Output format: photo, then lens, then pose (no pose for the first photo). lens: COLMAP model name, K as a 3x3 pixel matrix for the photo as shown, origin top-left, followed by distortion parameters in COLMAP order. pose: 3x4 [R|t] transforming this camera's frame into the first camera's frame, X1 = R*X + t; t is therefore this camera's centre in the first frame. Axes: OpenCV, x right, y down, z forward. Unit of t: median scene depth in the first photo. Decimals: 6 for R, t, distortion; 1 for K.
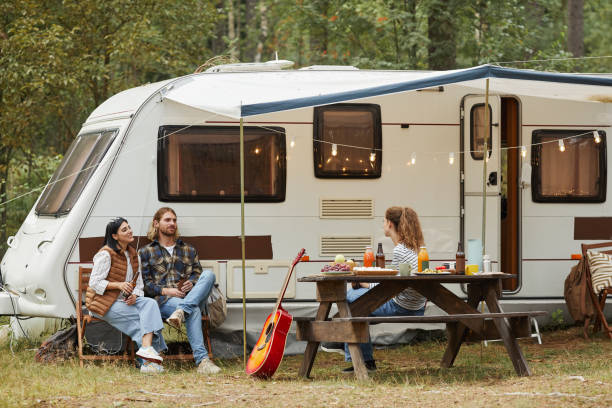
lens RADIAL K [[2254.7, 0, 306.0], [0, 2254.7, 204.0], [0, 0, 1]] dist [0.211393, 1.305362]
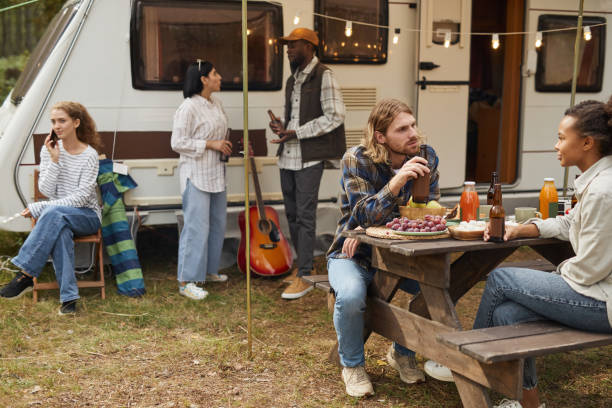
lens RADIAL K [[836.8, 0, 312.4], [0, 836.8, 203.5], [0, 0, 1]] dist [0.017937, 0.023996]
pose [[0.995173, -0.003658, 0.098065, -0.029699], [-0.011268, 0.988435, 0.151226, -0.006923], [-0.097484, -0.151602, 0.983623, 0.676515]]
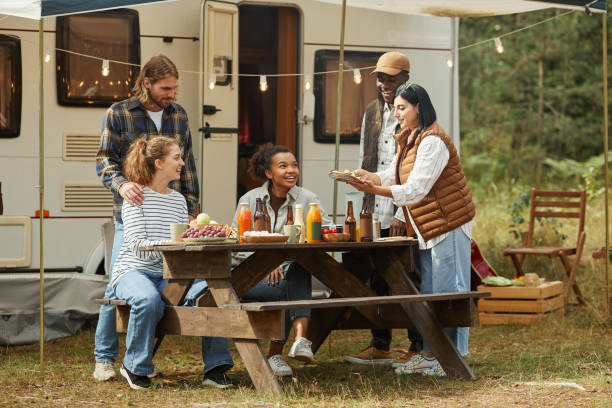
lens RADIAL K [[2254.7, 0, 306.0], [0, 2254.7, 204.0], [0, 0, 1]] dist [0.211393, 1.305362]
pose [[0.948296, 0.005010, 0.317347, -0.156317], [-0.013951, 0.999567, 0.025908, 0.000403], [-0.317080, -0.028996, 0.947956, 0.267619]]
